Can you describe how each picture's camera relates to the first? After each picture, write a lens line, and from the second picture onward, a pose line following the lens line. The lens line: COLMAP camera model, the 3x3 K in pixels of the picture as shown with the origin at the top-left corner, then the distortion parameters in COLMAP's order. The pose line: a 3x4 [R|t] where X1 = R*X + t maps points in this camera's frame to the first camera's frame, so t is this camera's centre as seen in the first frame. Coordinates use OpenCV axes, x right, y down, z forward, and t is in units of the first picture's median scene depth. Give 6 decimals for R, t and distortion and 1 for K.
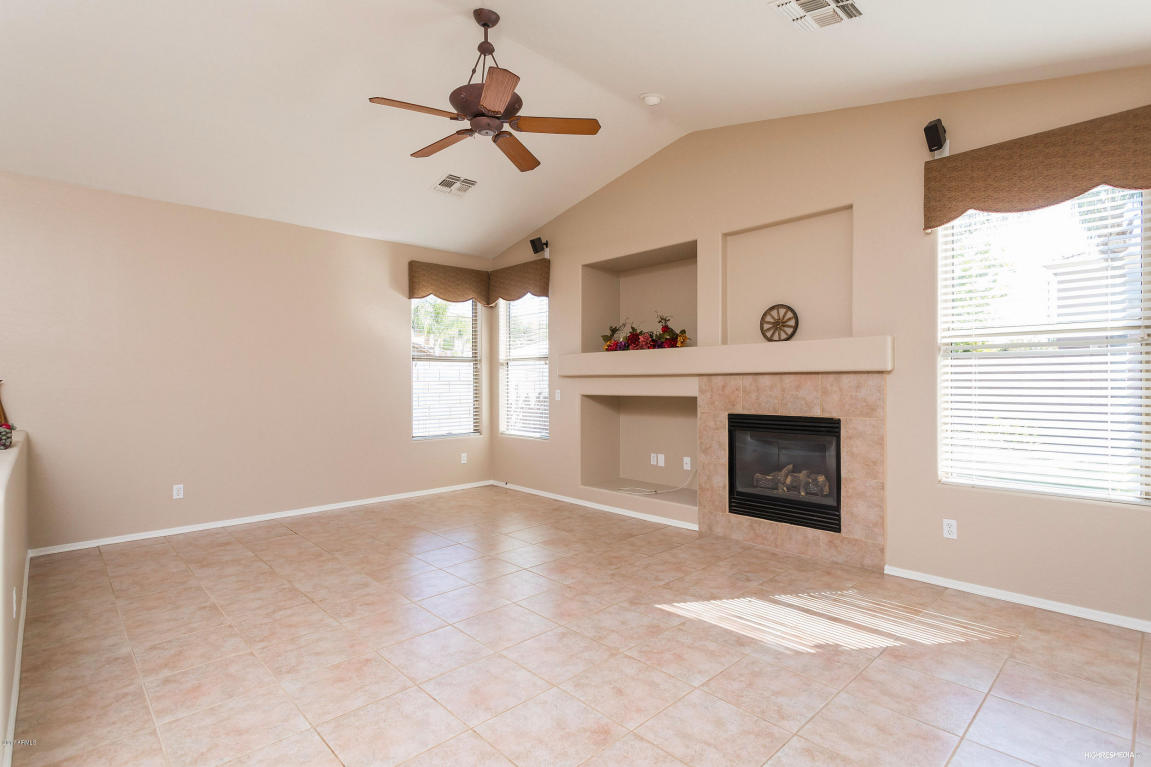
lens RADIAL K [[550.6, 0, 573.5], [0, 550.6, 382.8], [0, 0, 1]] dist [0.001864, 0.000318]
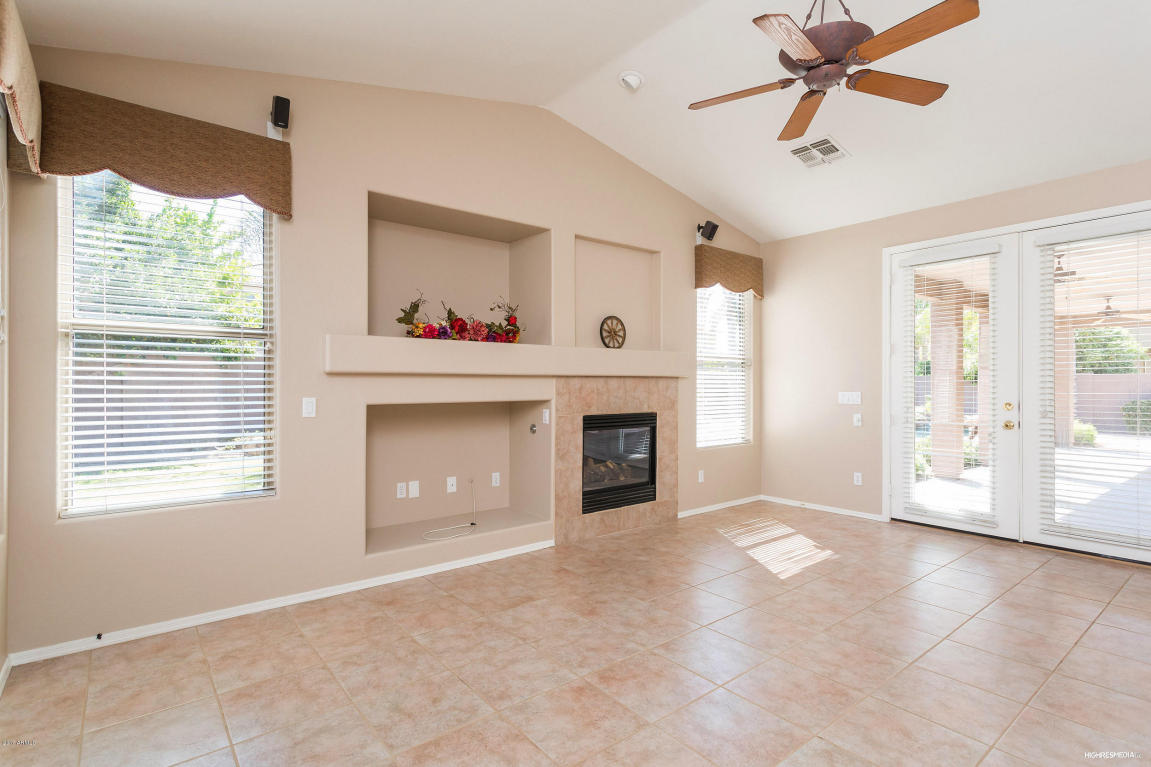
lens RADIAL K [[563.0, 0, 561.1], [0, 563.0, 384.2], [0, 0, 1]] dist [0.001607, 0.000566]
pose [[0.097629, 0.004990, 0.995210, -0.779243], [0.000372, 0.999987, -0.005050, 0.003889], [-0.995223, 0.000863, 0.097626, 0.981164]]
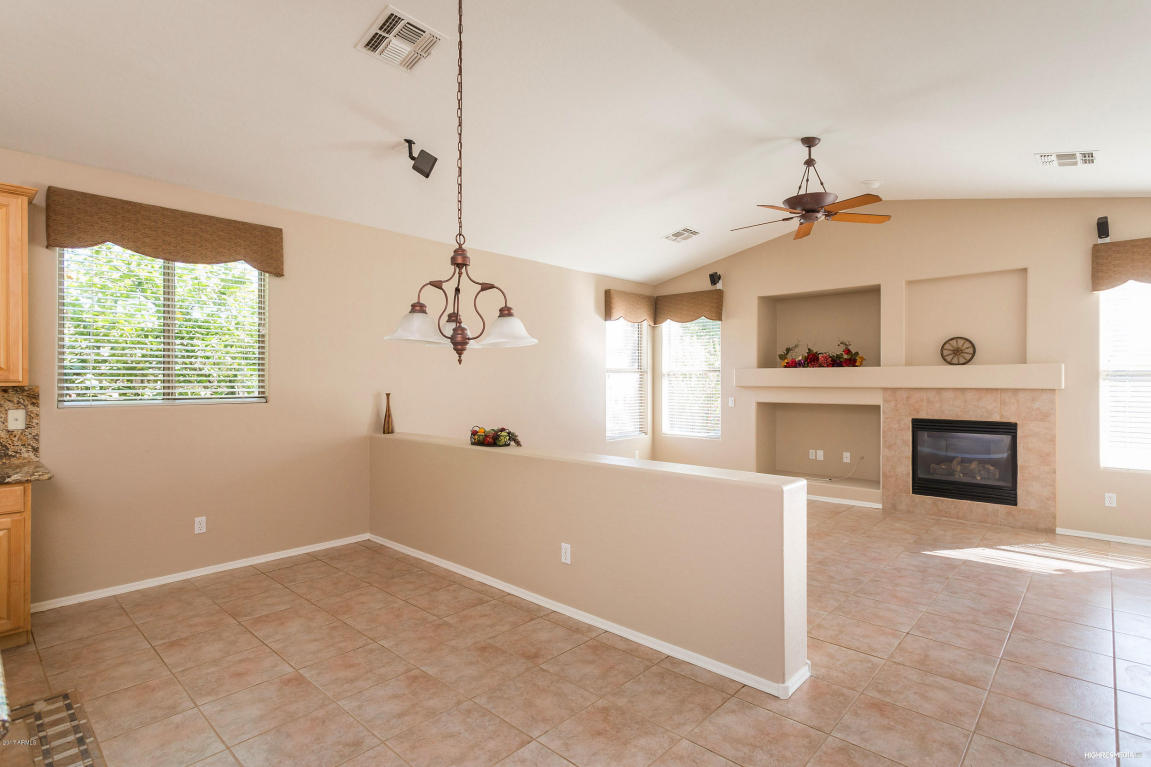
lens RADIAL K [[558.1, 0, 573.7], [0, 558.1, 378.4], [0, 0, 1]] dist [0.003157, 0.000948]
pose [[0.998131, 0.003641, 0.060998, -0.632522], [-0.003292, 0.999978, -0.005809, -0.030228], [-0.061018, 0.005597, 0.998121, -0.293736]]
